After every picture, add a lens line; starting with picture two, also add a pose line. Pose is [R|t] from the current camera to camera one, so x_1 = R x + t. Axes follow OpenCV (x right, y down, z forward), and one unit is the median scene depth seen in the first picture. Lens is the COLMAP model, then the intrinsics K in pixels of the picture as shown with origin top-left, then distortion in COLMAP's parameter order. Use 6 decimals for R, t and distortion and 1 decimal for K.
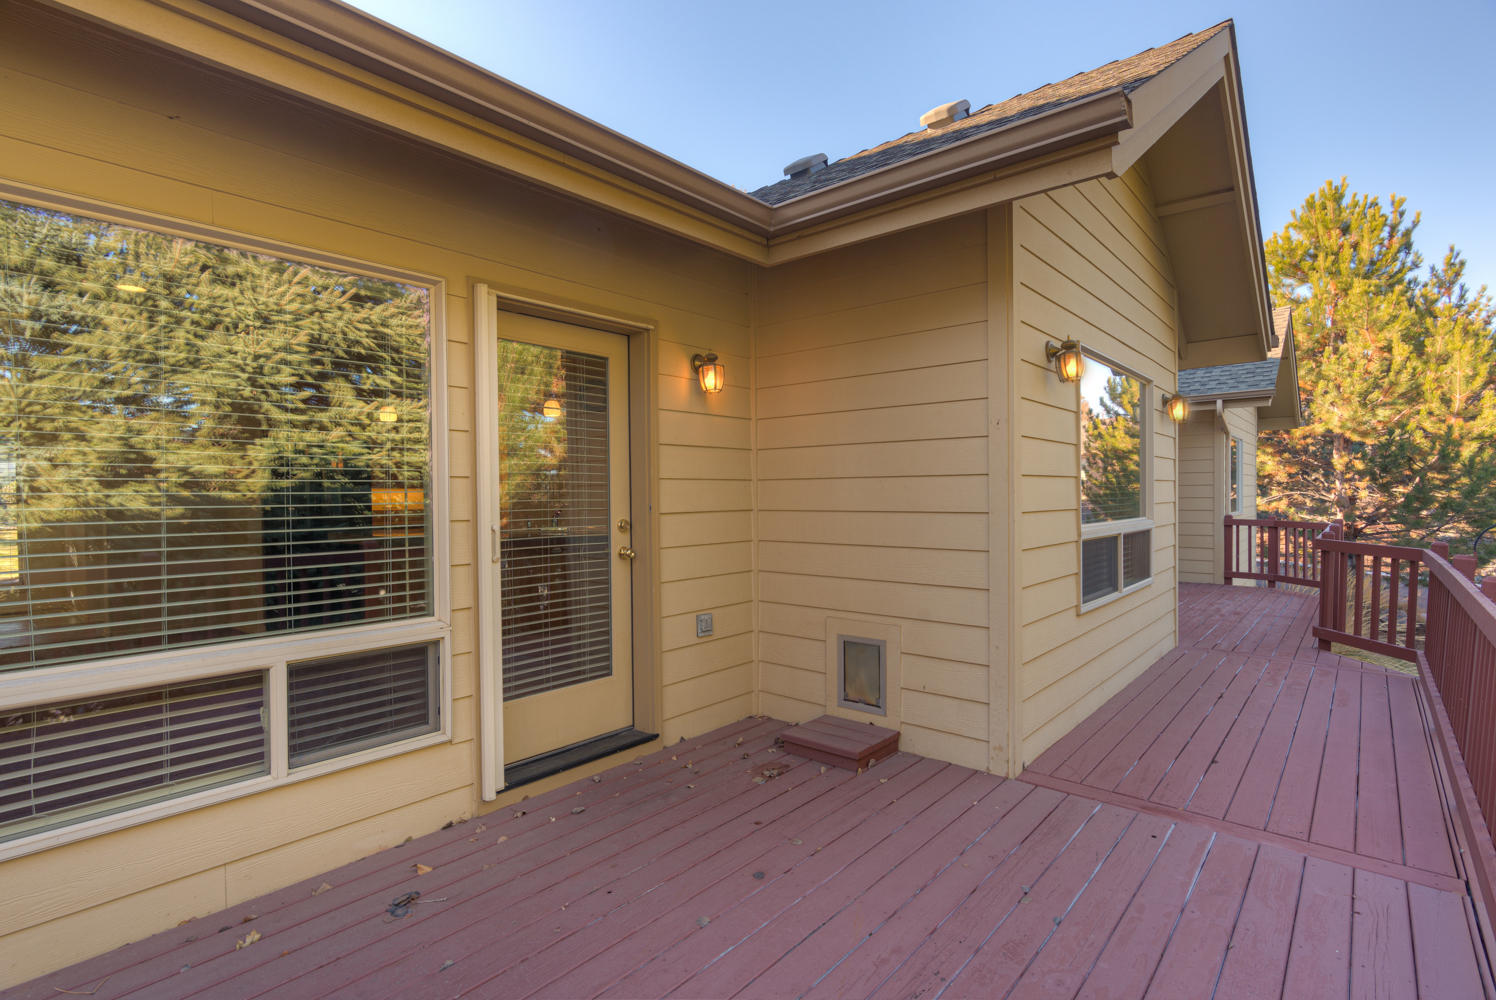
lens RADIAL K [[728.7, 0, 748.0], [0, 728.7, 500.0], [0, 0, 1]] dist [-0.002405, 0.000440]
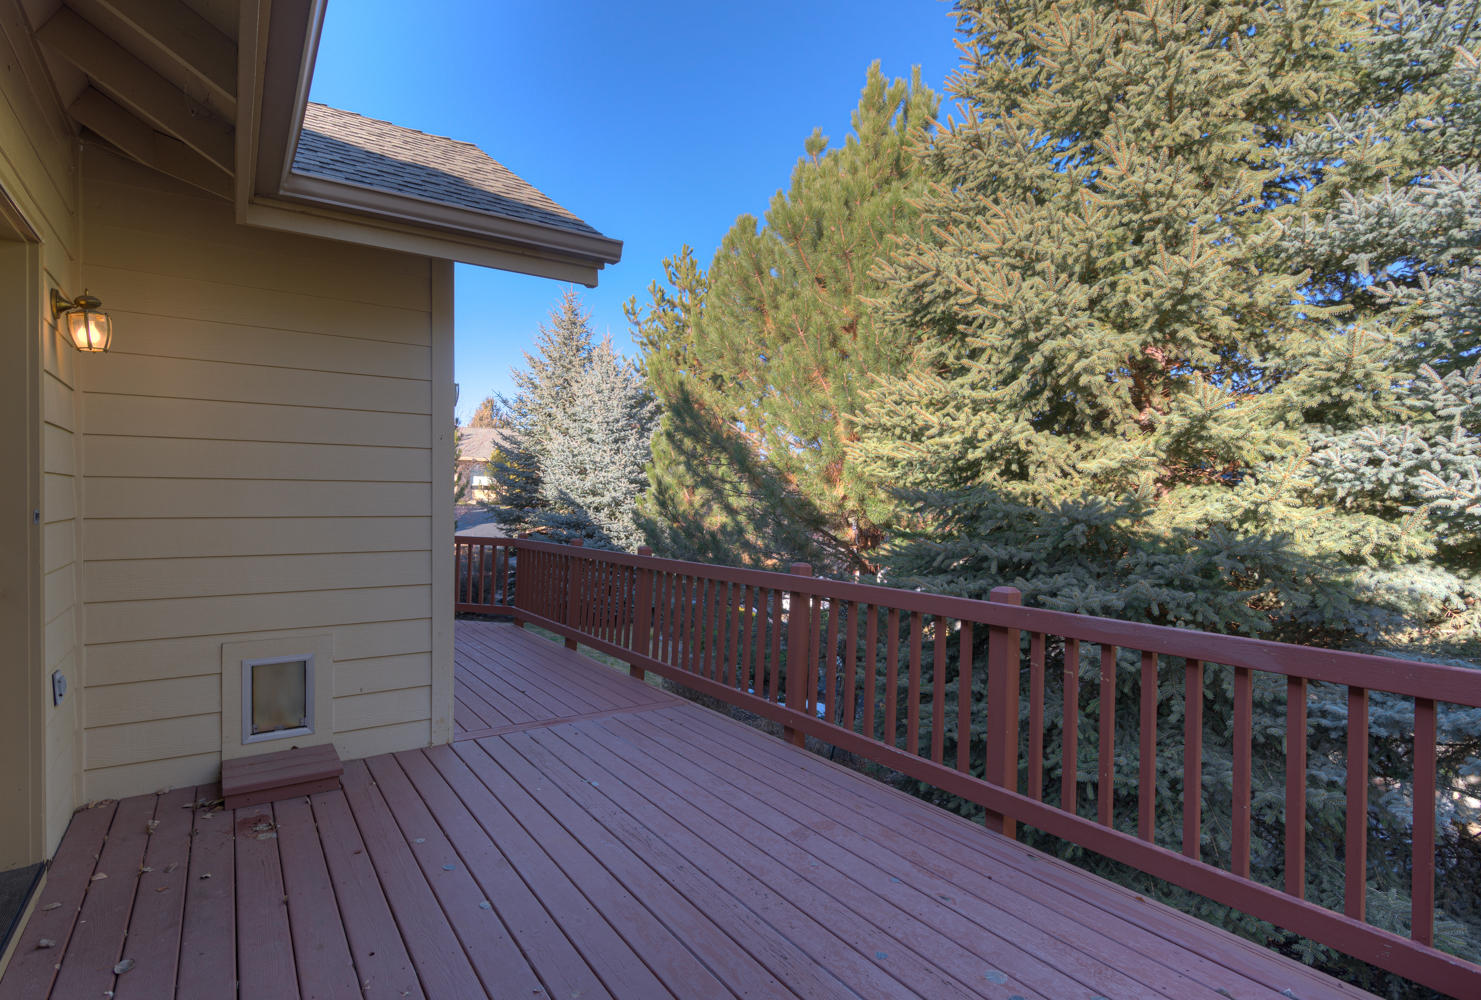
lens RADIAL K [[735.3, 0, 740.5], [0, 735.3, 500.0], [0, 0, 1]] dist [-0.001582, -0.000649]
pose [[0.251298, 0.010593, 0.967852, -0.650130], [0.001546, 0.999934, -0.011346, 0.005728], [-0.967909, 0.004348, 0.251265, 0.243528]]
